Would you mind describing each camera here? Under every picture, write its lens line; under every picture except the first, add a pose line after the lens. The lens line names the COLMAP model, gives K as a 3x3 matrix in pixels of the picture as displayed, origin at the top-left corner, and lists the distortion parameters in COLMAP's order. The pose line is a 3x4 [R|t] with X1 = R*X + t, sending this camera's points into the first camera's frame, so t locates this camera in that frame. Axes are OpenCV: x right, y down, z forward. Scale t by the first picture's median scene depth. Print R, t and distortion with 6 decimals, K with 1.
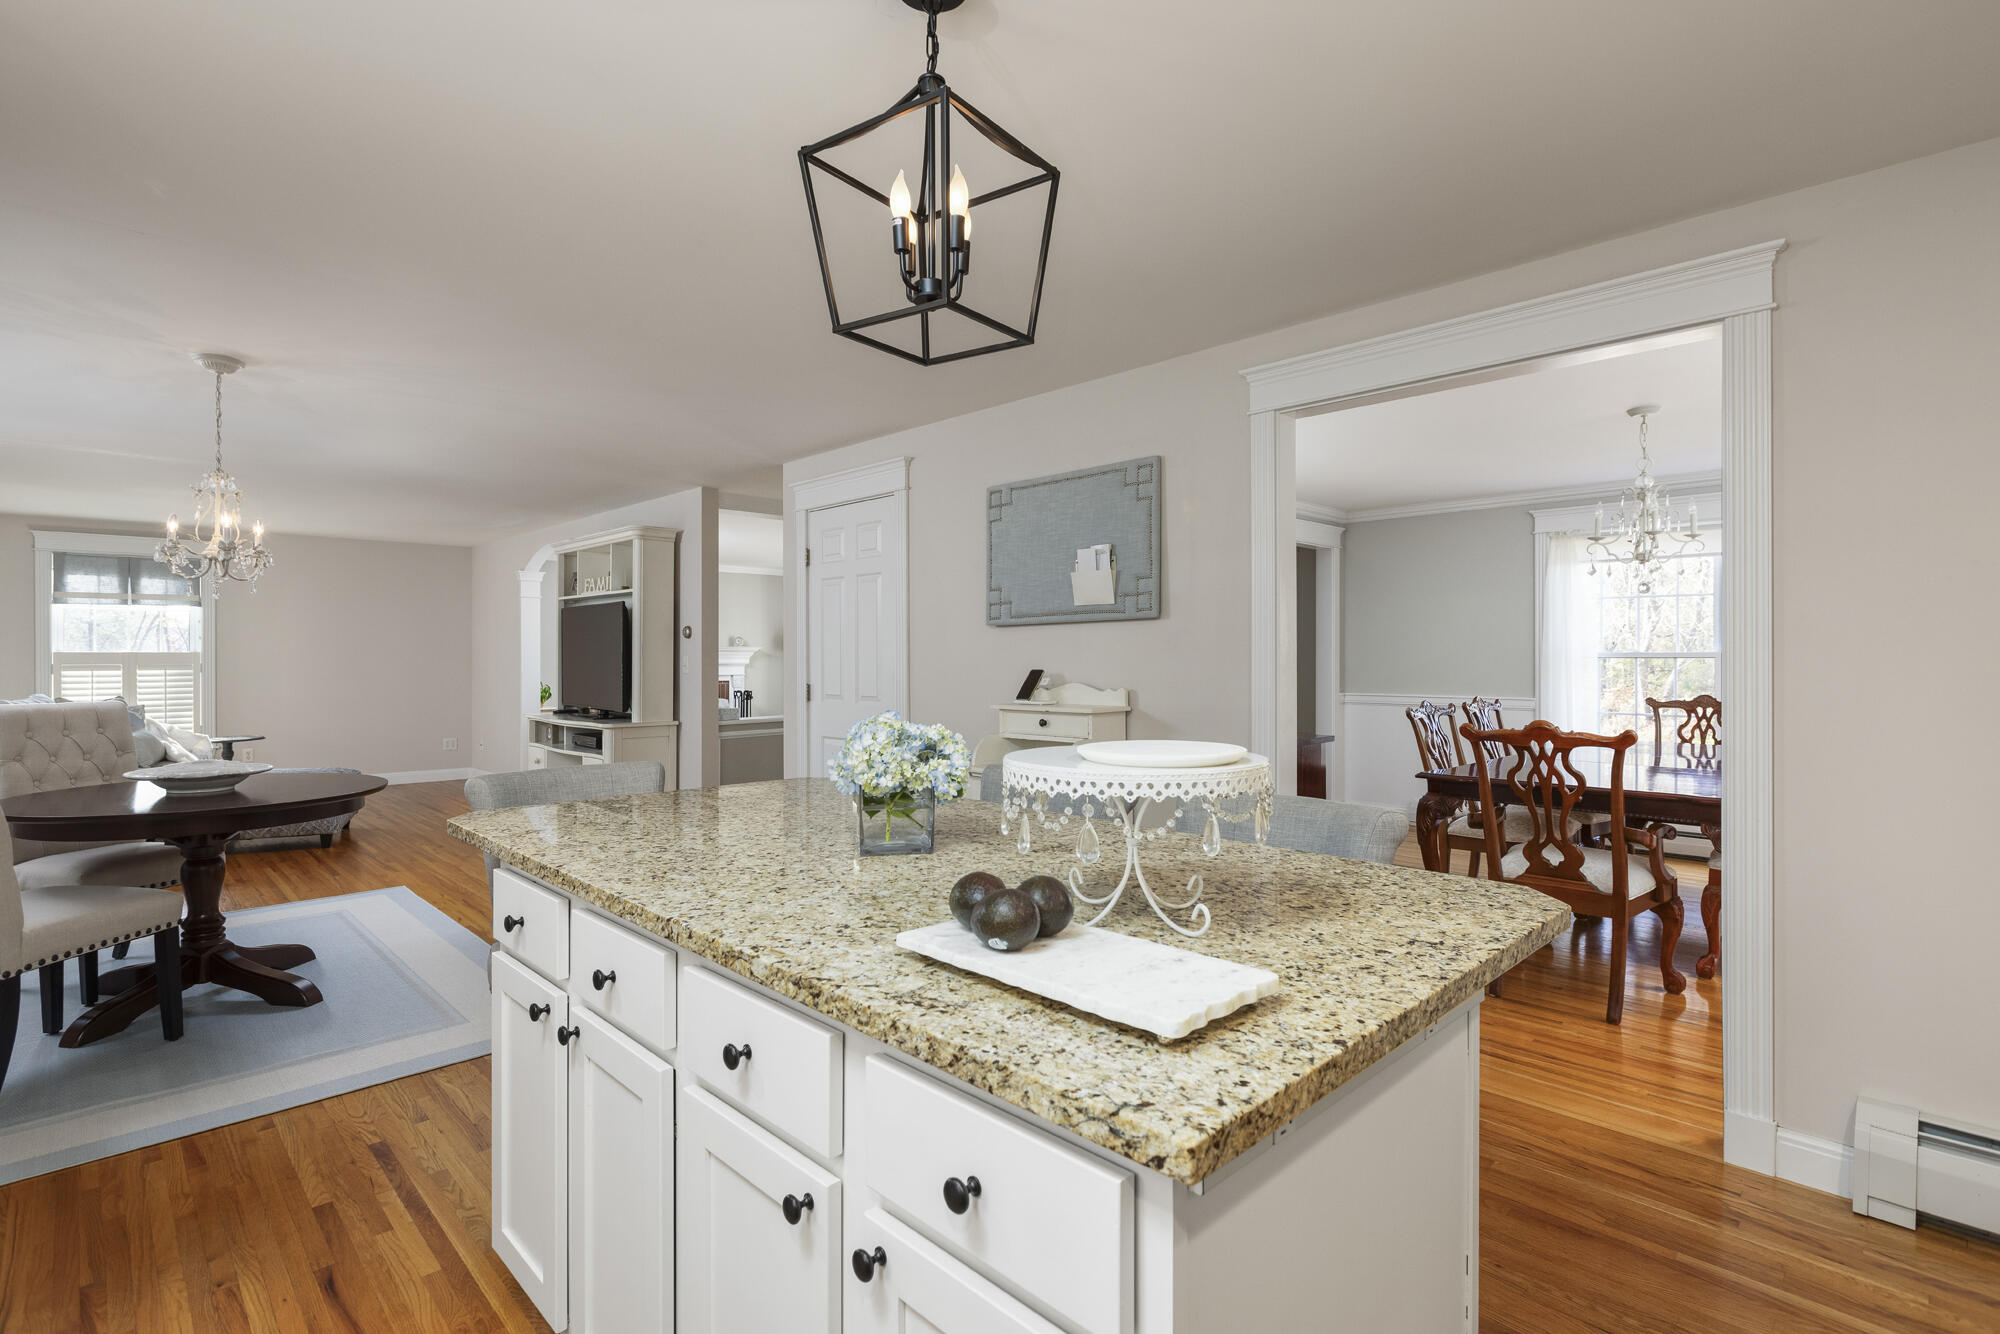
lens RADIAL K [[944.3, 0, 998.4], [0, 944.3, 657.9], [0, 0, 1]] dist [-0.003290, 0.000569]
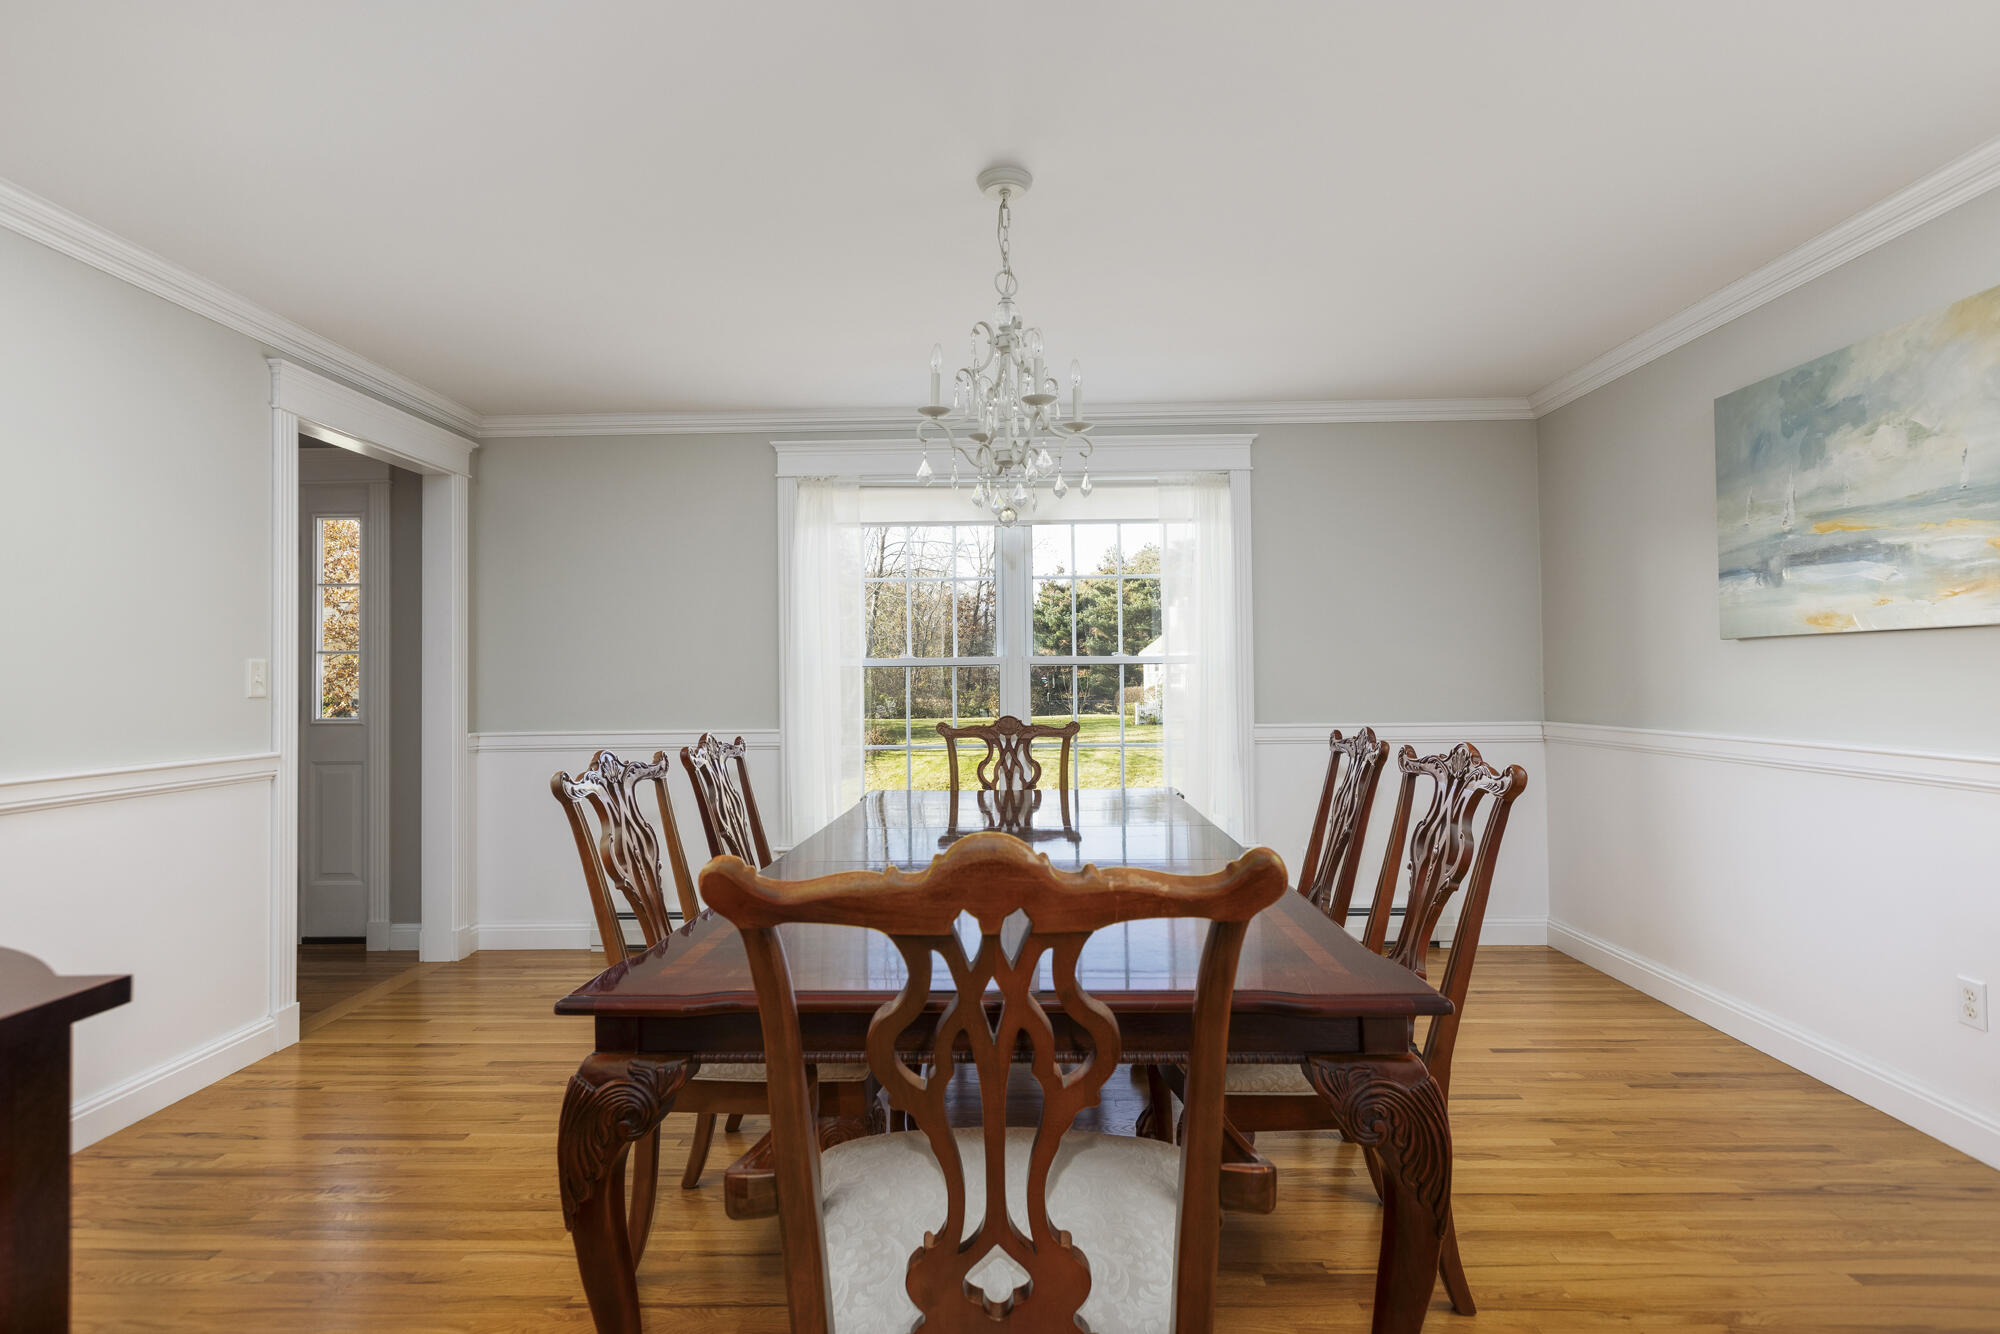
lens RADIAL K [[1013.4, 0, 999.4], [0, 1013.4, 667.4], [0, 0, 1]] dist [-0.002861, 0.000833]
pose [[0.713062, 0.003249, 0.701093, 0.228011], [0.009840, 0.999844, -0.014642, 0.014019], [-0.701032, 0.017340, 0.712919, 0.481587]]
